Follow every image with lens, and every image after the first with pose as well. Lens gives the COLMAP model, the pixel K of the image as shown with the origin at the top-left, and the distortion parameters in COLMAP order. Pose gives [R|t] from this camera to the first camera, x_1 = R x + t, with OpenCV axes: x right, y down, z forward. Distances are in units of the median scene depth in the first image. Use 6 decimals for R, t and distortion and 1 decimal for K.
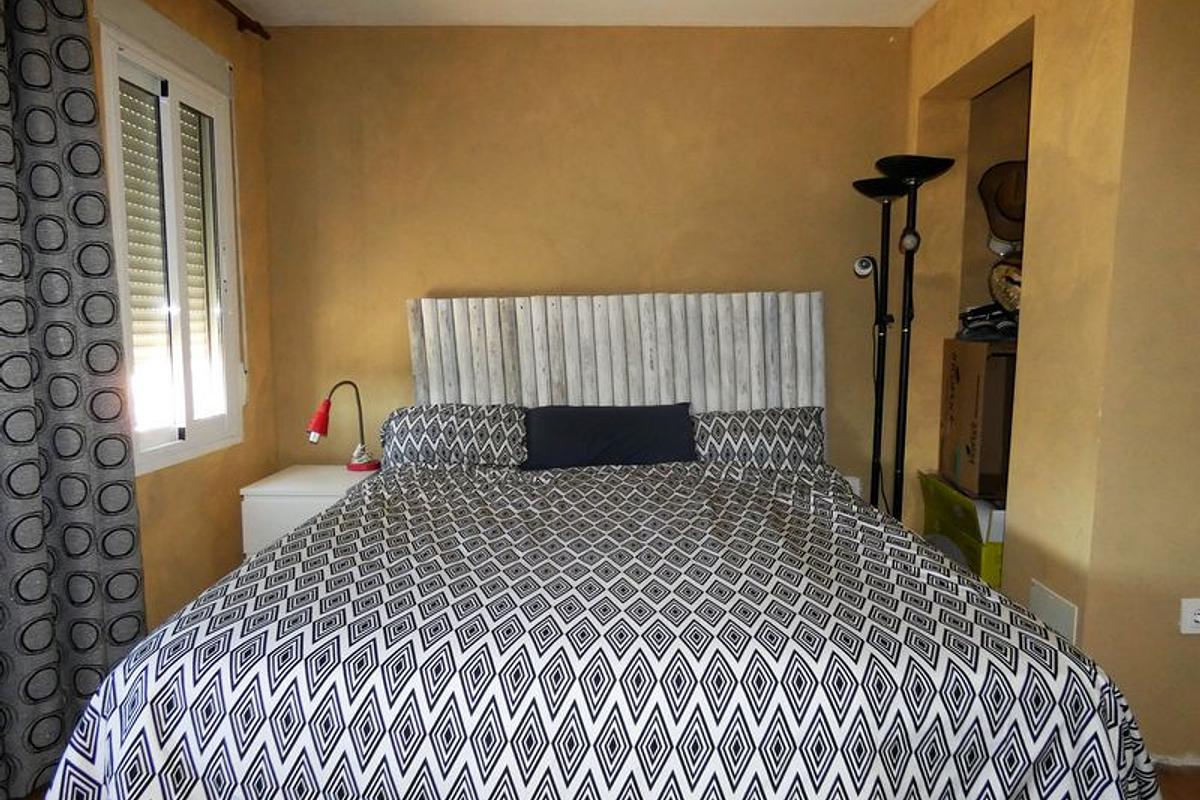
lens RADIAL K [[714.6, 0, 600.0], [0, 714.6, 400.0], [0, 0, 1]] dist [-0.004592, -0.000452]
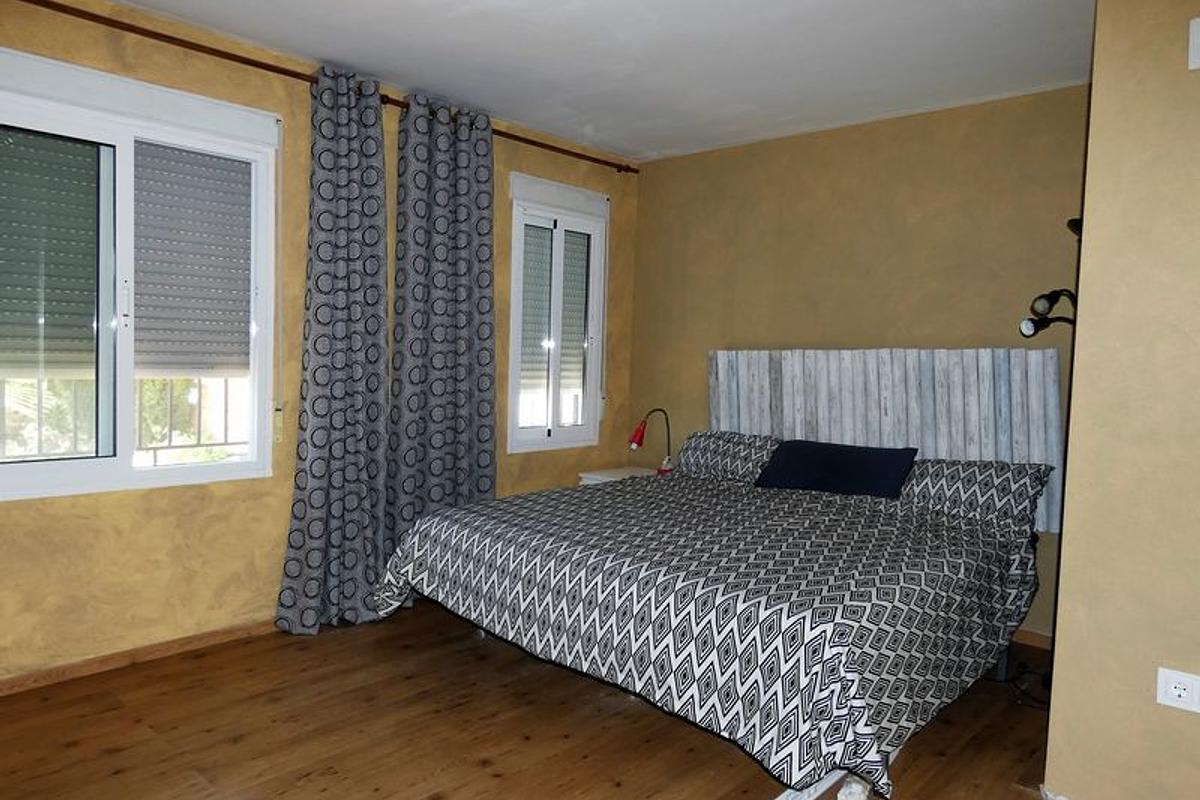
lens RADIAL K [[714.6, 0, 600.0], [0, 714.6, 400.0], [0, 0, 1]] dist [-0.004592, -0.000452]
pose [[0.770386, 0.055497, -0.635158, 0.436792], [-0.096130, 0.994927, -0.029665, 0.008792], [0.630289, 0.083911, 0.771813, -0.147223]]
